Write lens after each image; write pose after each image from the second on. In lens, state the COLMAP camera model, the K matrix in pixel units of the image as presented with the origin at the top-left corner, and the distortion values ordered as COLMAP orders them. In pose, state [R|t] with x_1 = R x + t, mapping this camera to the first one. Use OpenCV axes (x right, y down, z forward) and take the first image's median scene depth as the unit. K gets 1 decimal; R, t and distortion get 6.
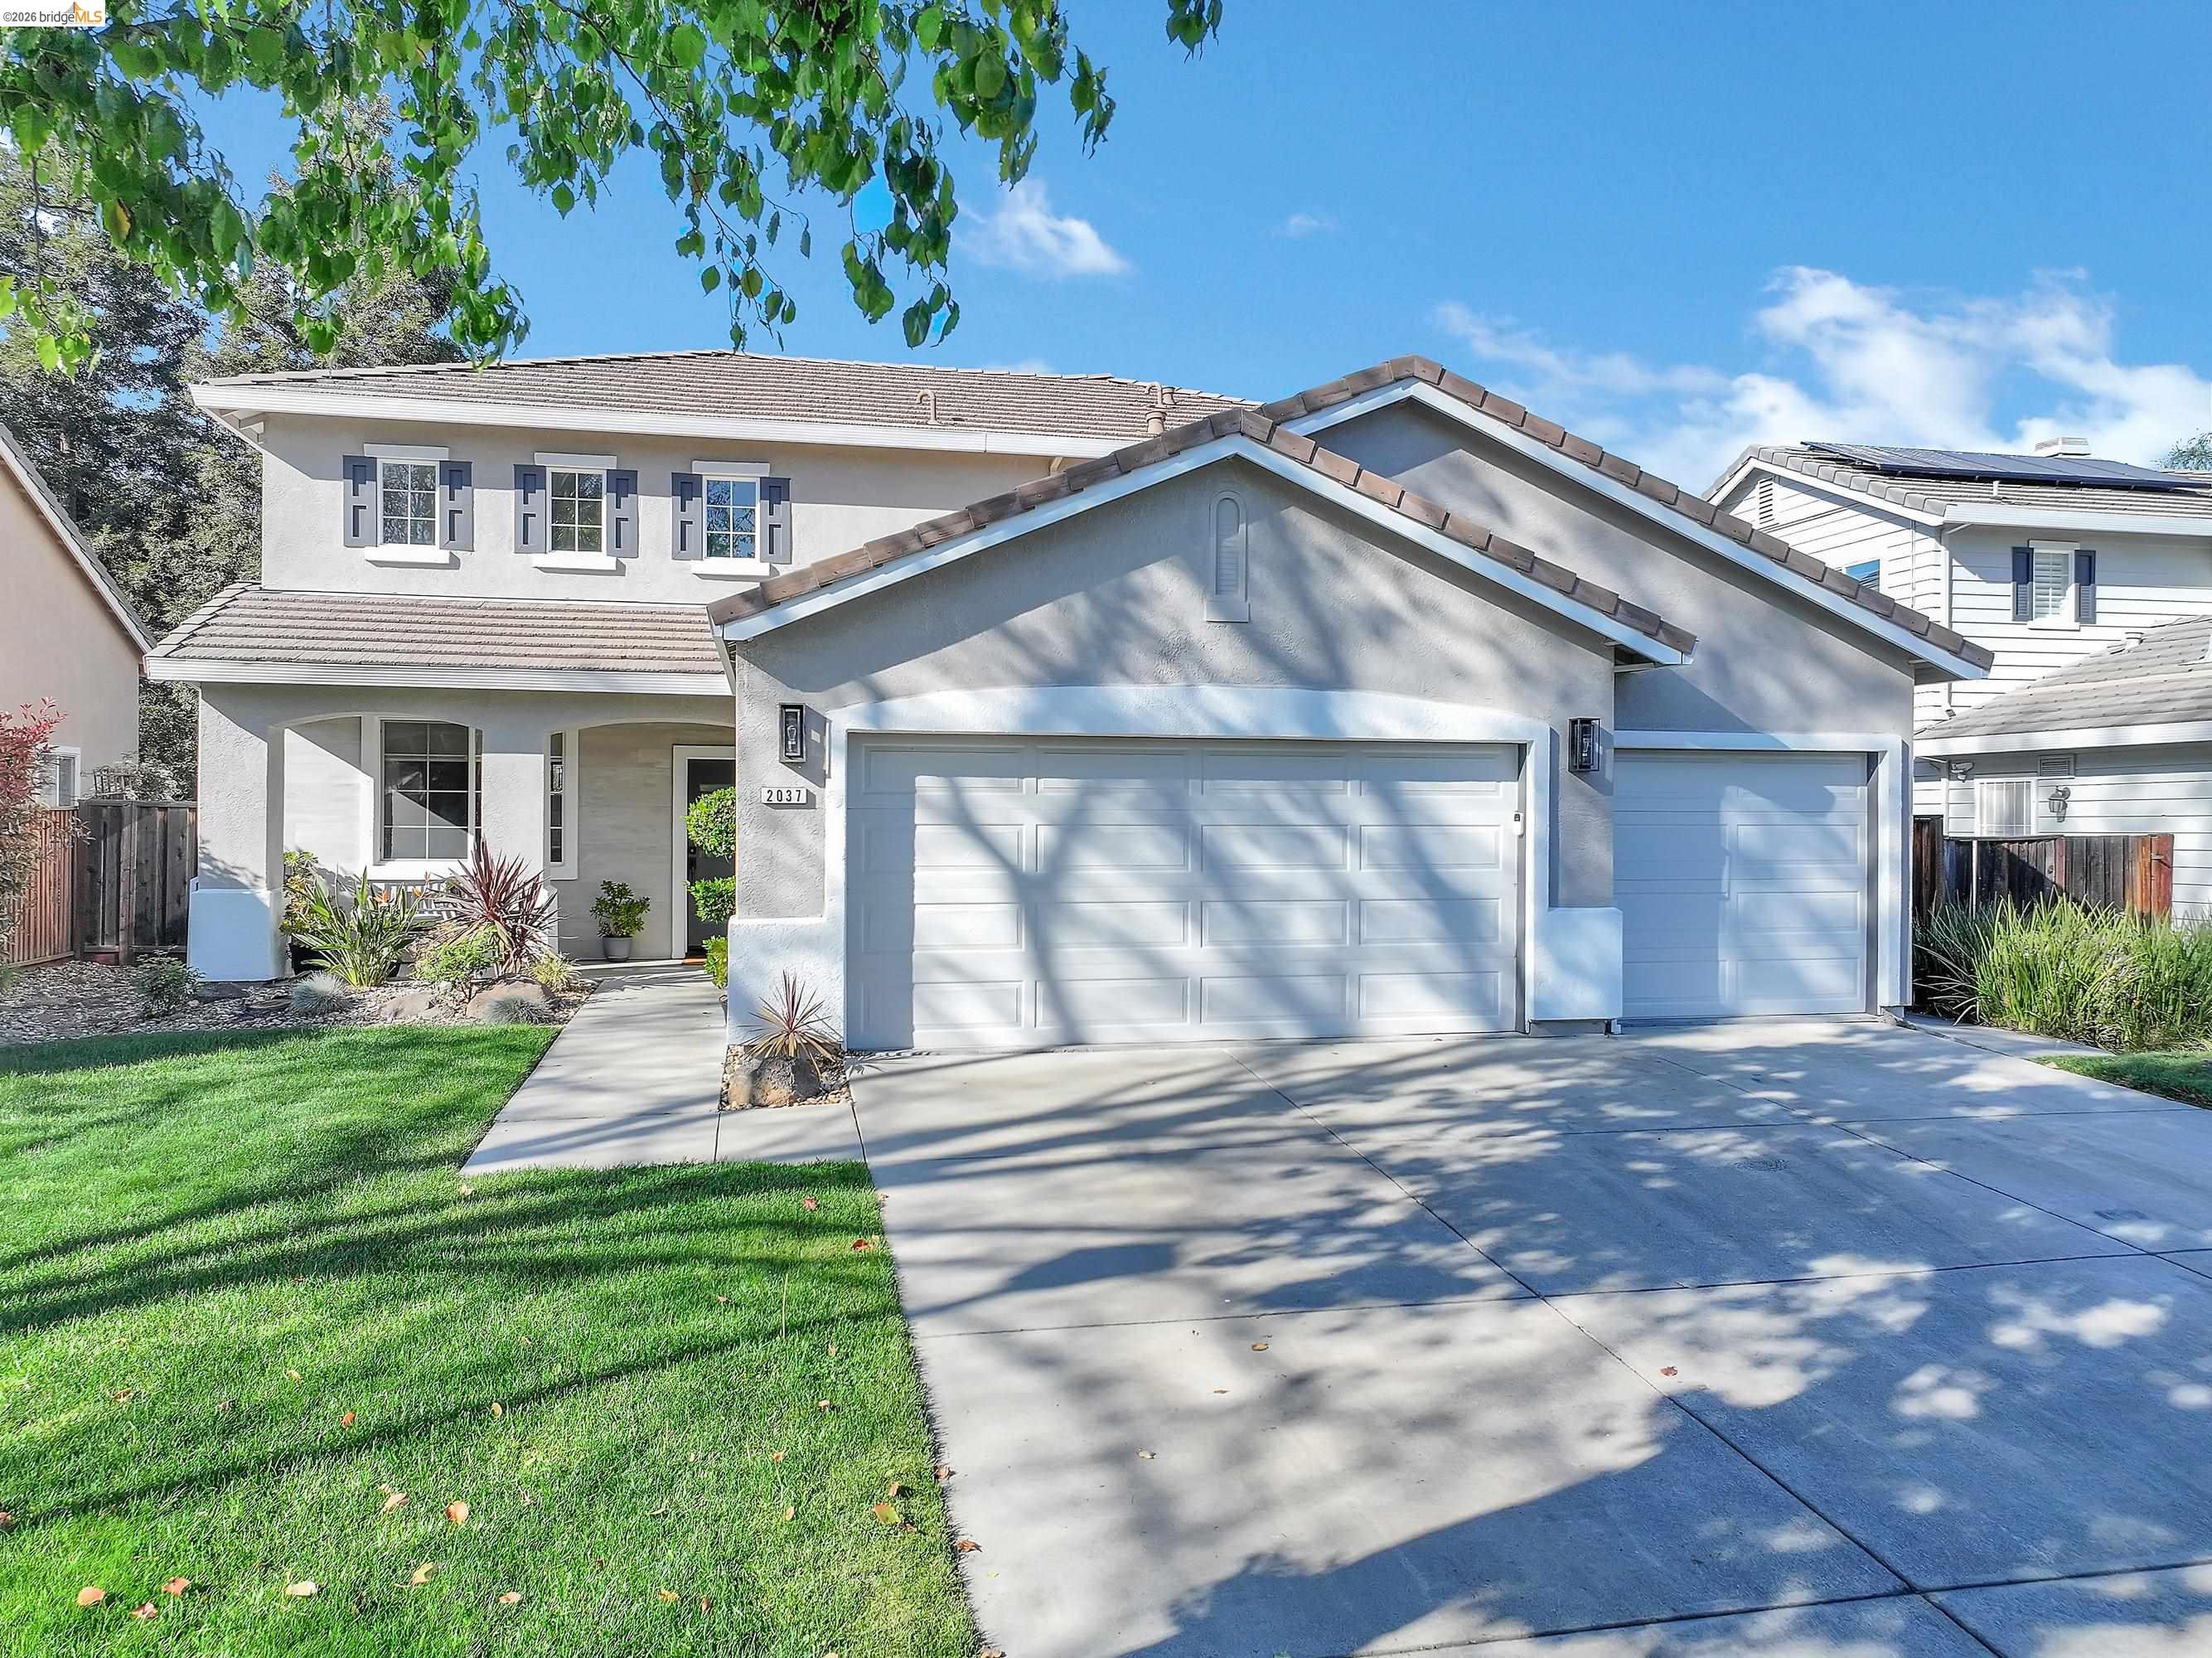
lens RADIAL K [[1586.6, 0, 1117.5], [0, 1586.6, 831.0], [0, 0, 1]] dist [-0.001490, 0.009303]
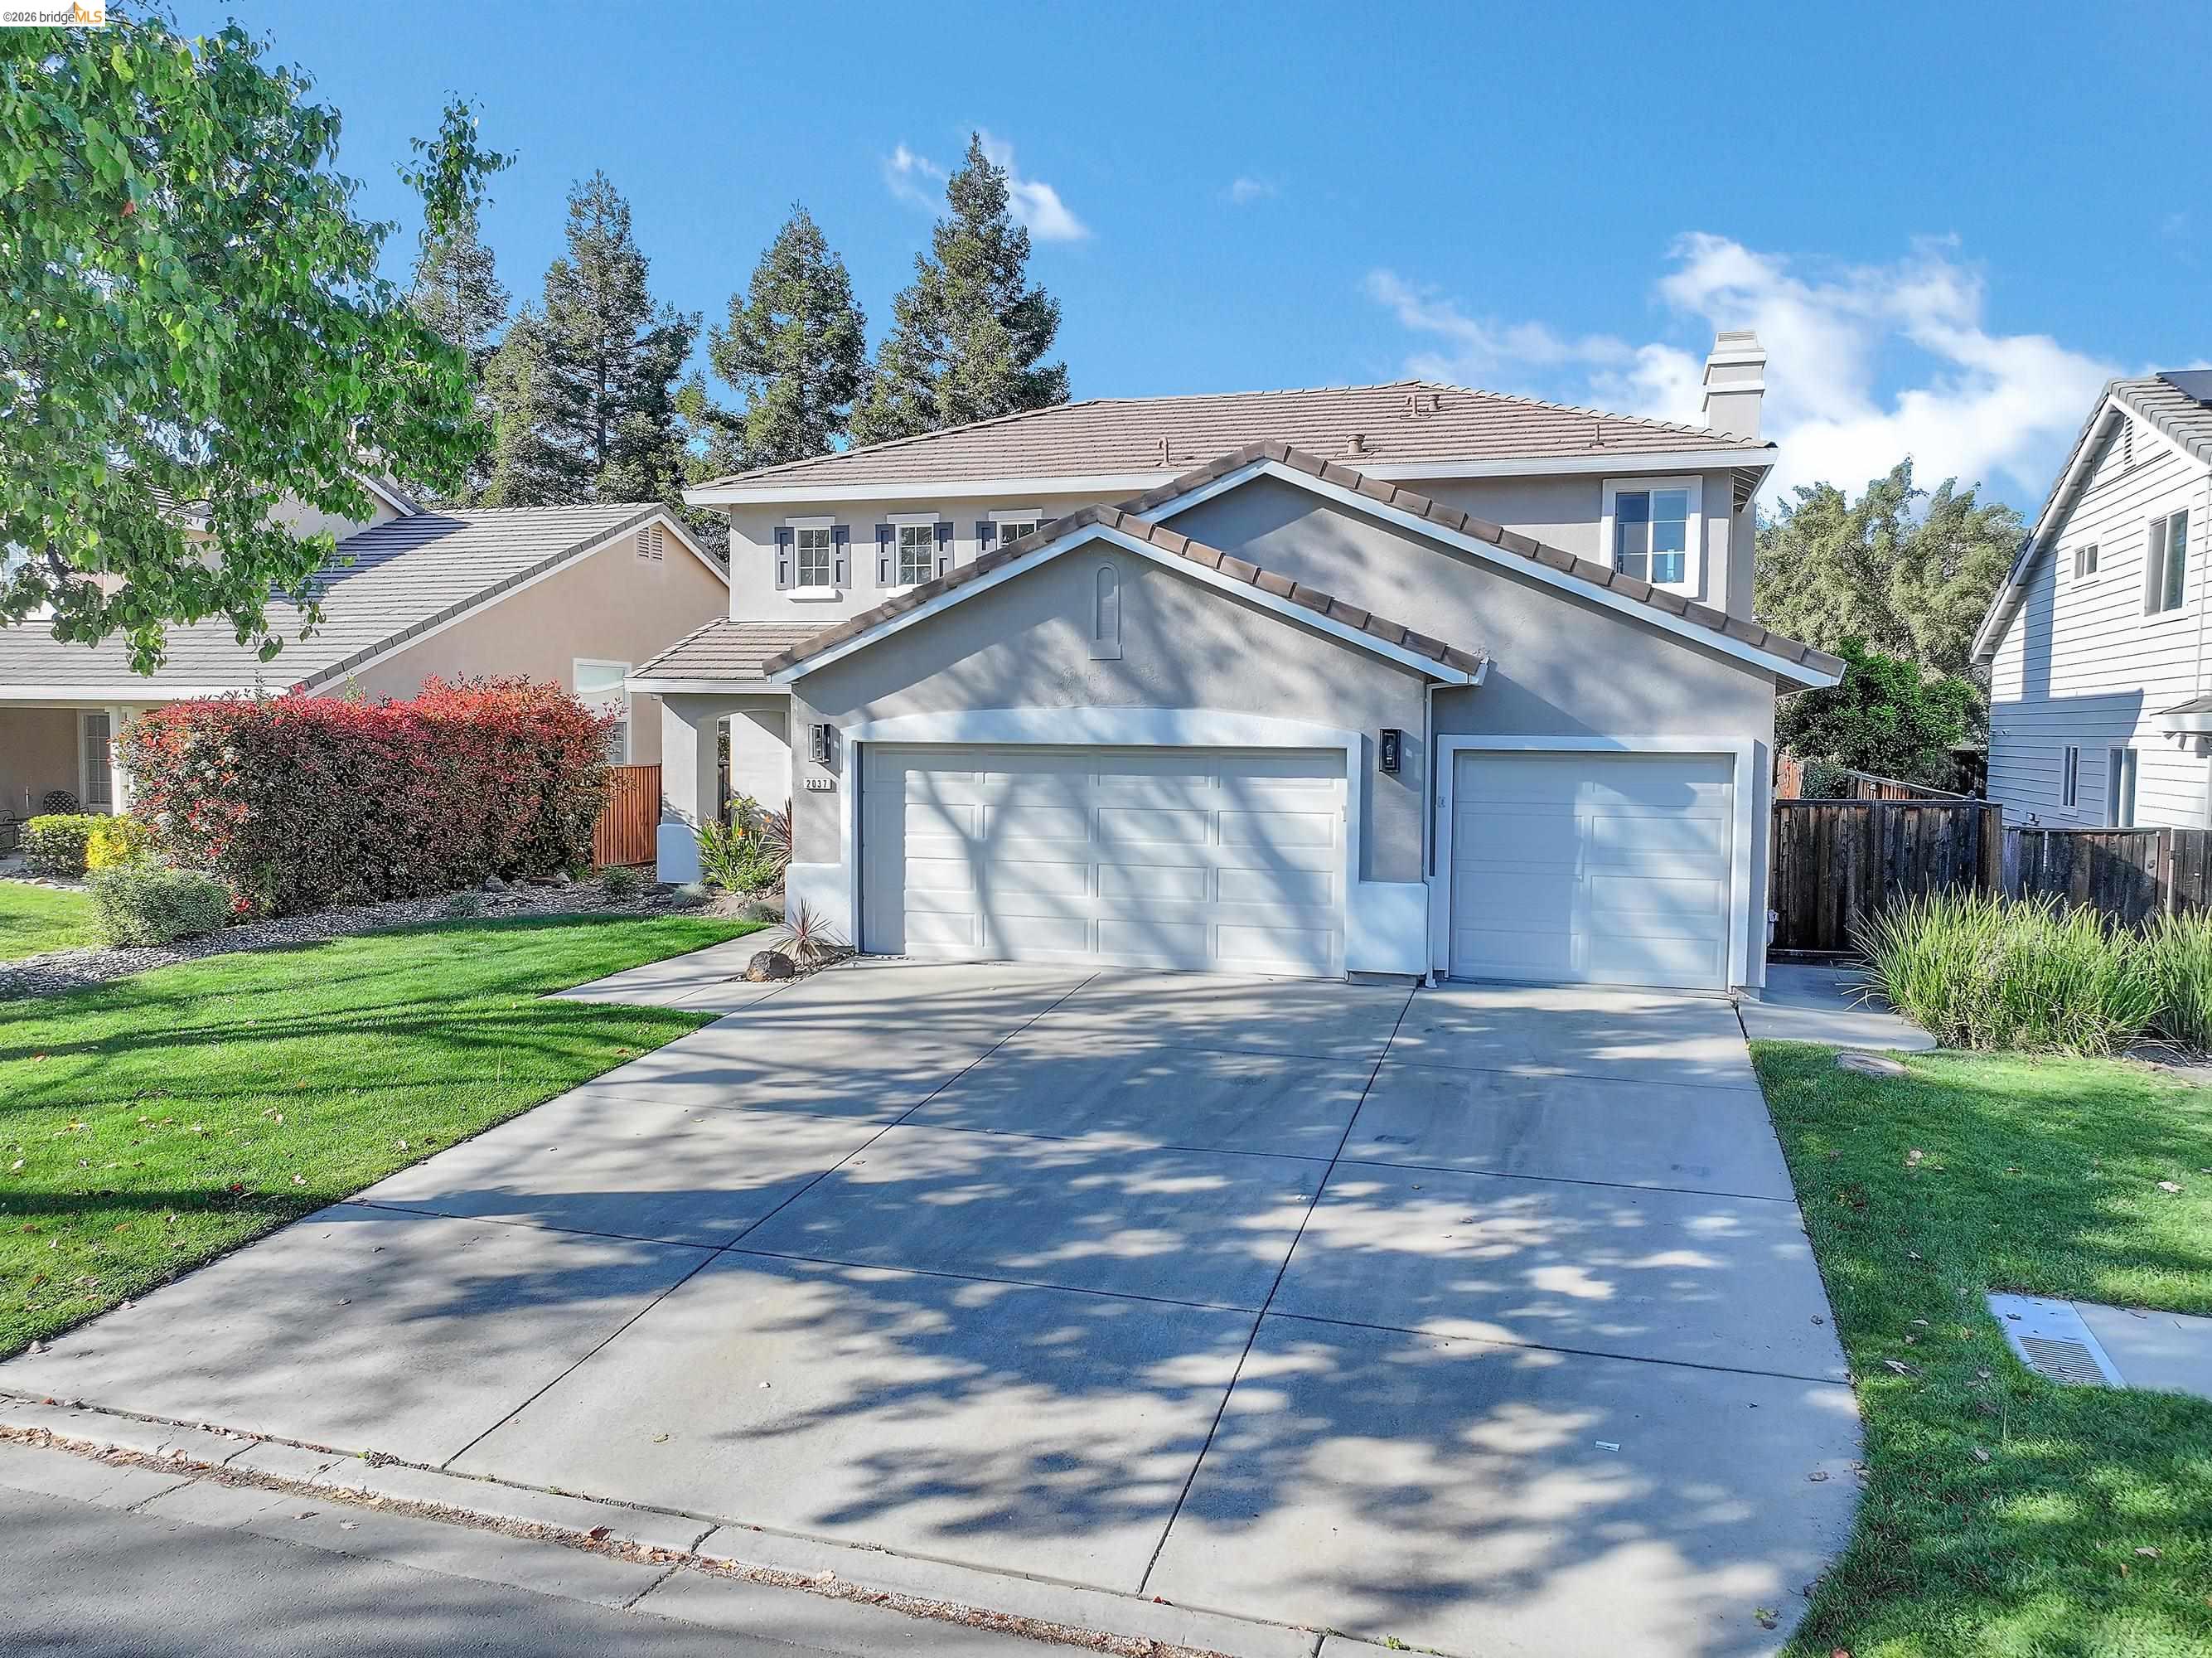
lens RADIAL K [[1586.6, 0, 1122.1], [0, 1586.6, 835.6], [0, 0, 1]] dist [-0.001490, 0.009303]
pose [[0.869034, 0.037134, -0.493357, 0.752026], [-0.009584, 0.998256, 0.058255, -0.060606], [0.494659, -0.045898, 0.867874, -0.174386]]
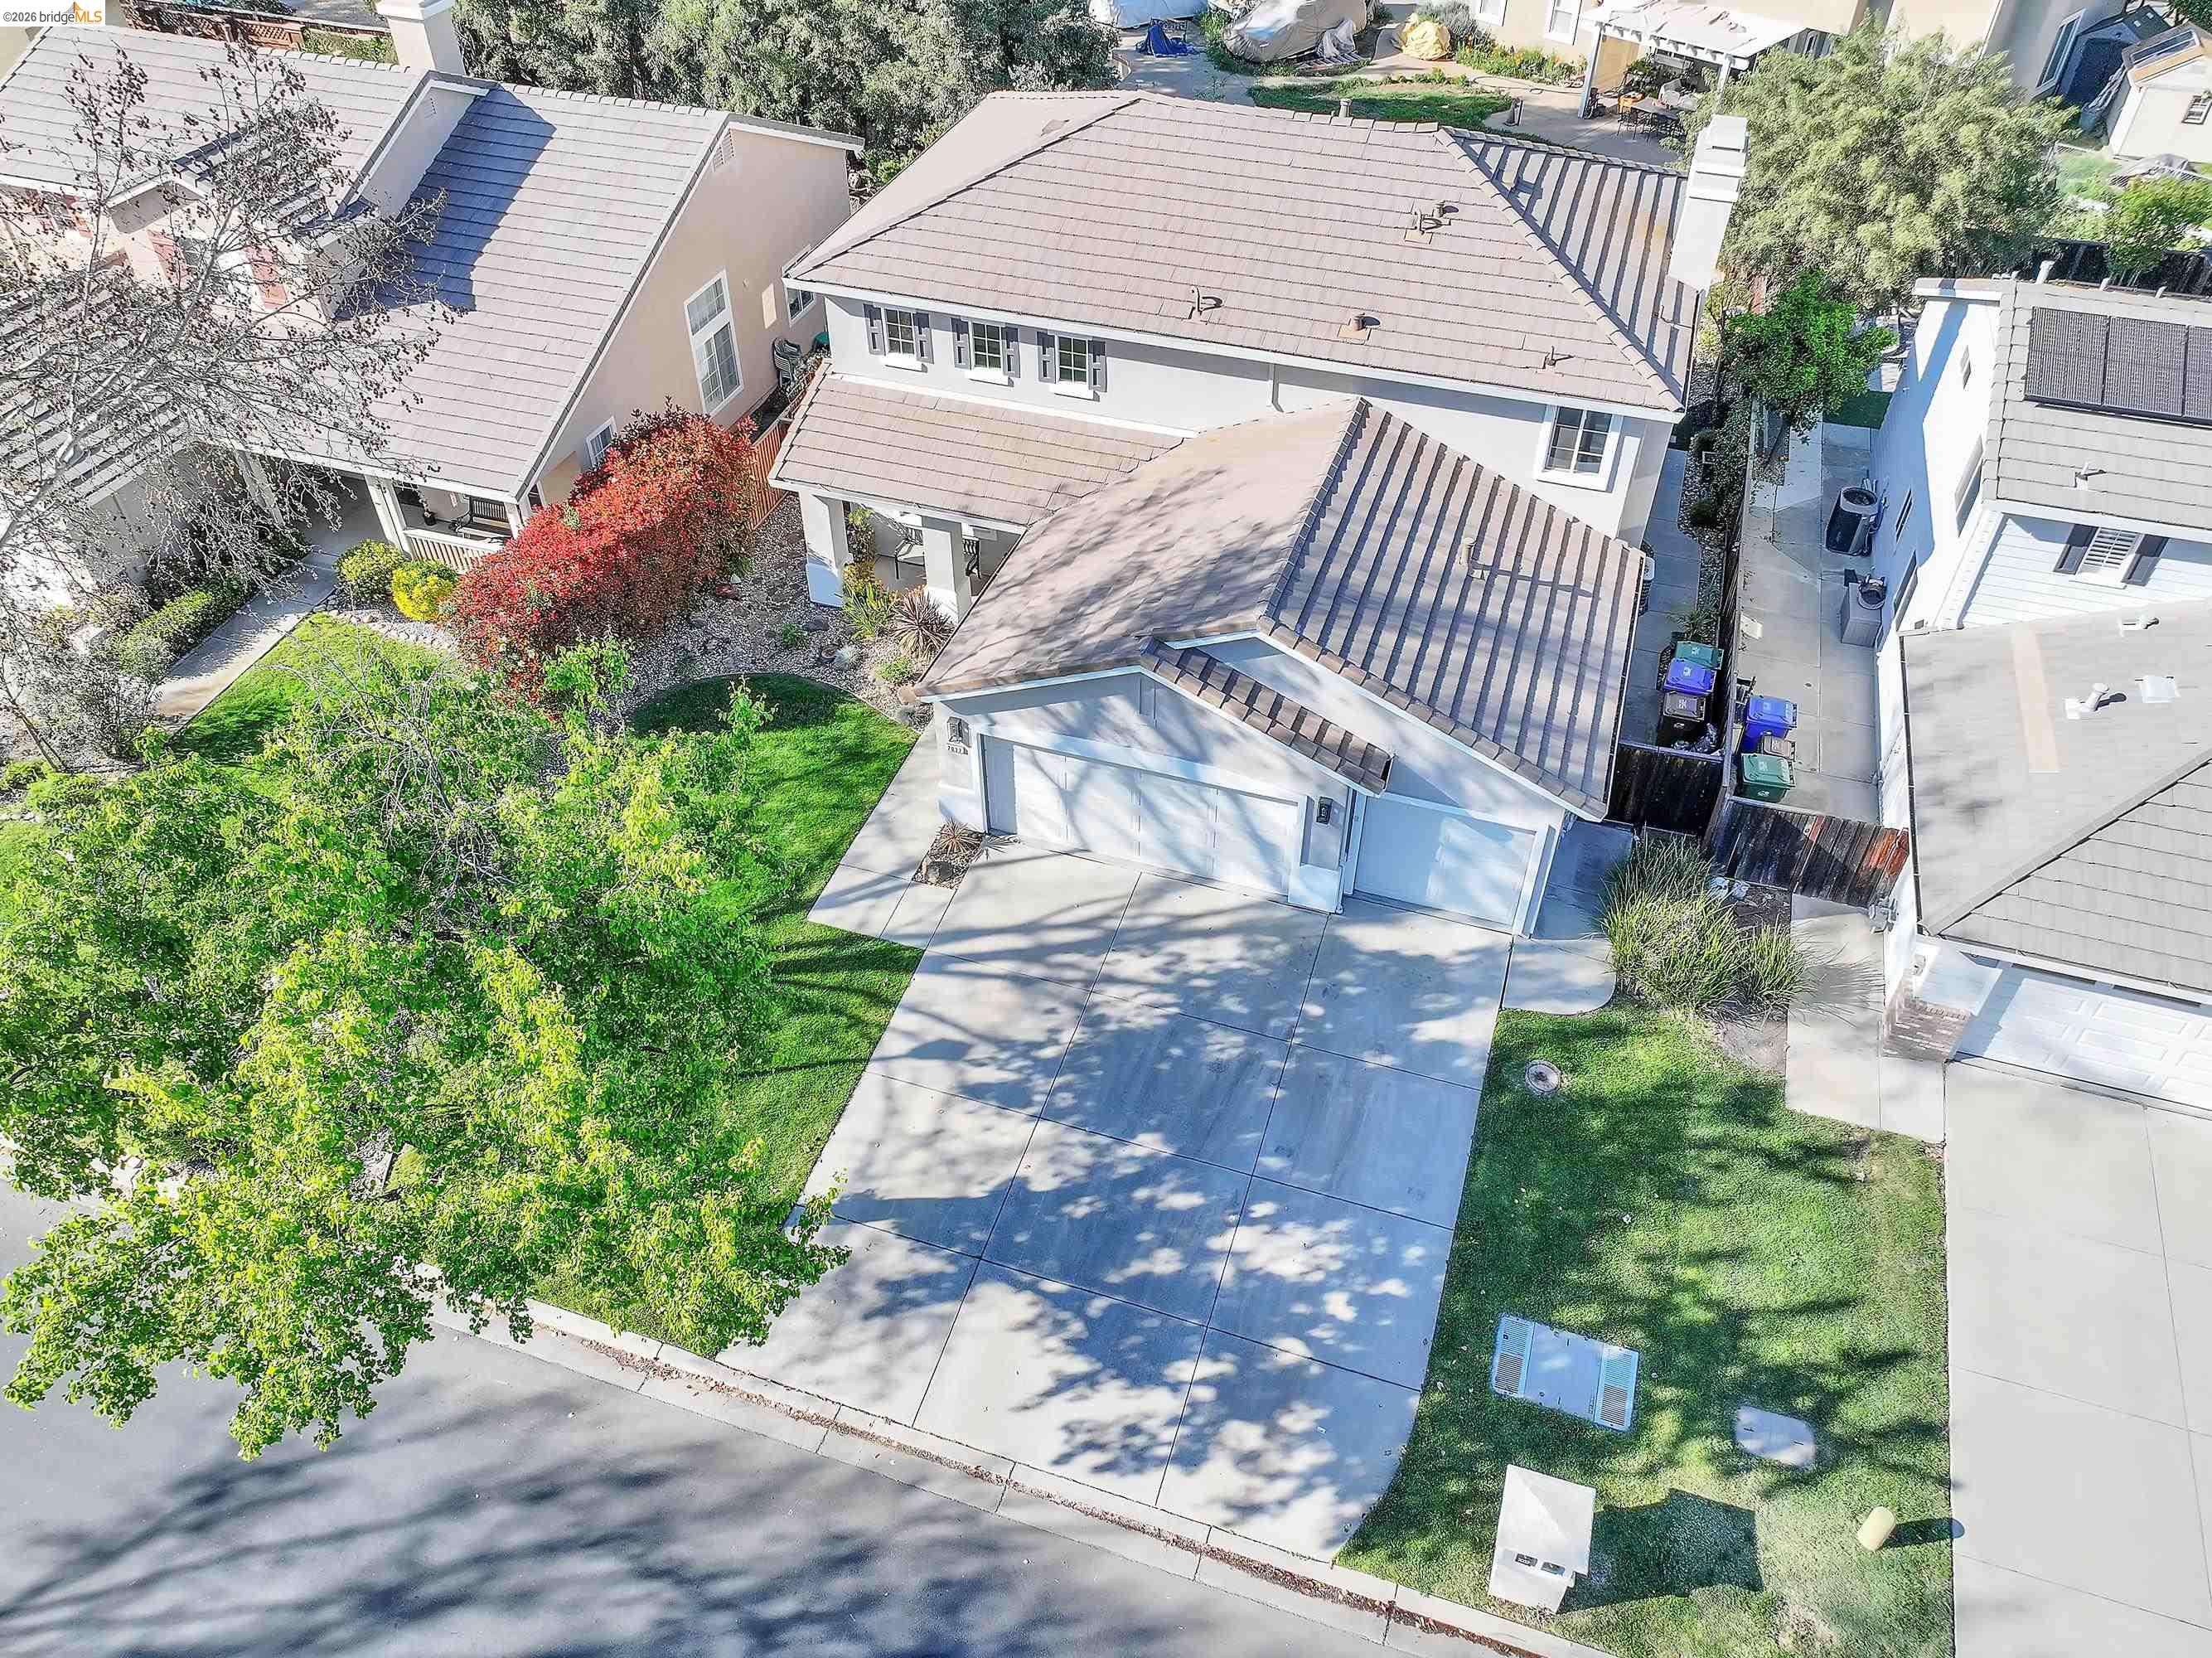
lens RADIAL K [[1586.6, 0, 1120.7], [0, 1586.6, 830.7], [0, 0, 1]] dist [-0.001490, 0.009303]
pose [[0.859854, 0.344571, -0.376724, 0.852226], [-0.003333, 0.741667, 0.670760, -1.392342], [0.510529, -0.575500, 0.638874, -0.399149]]
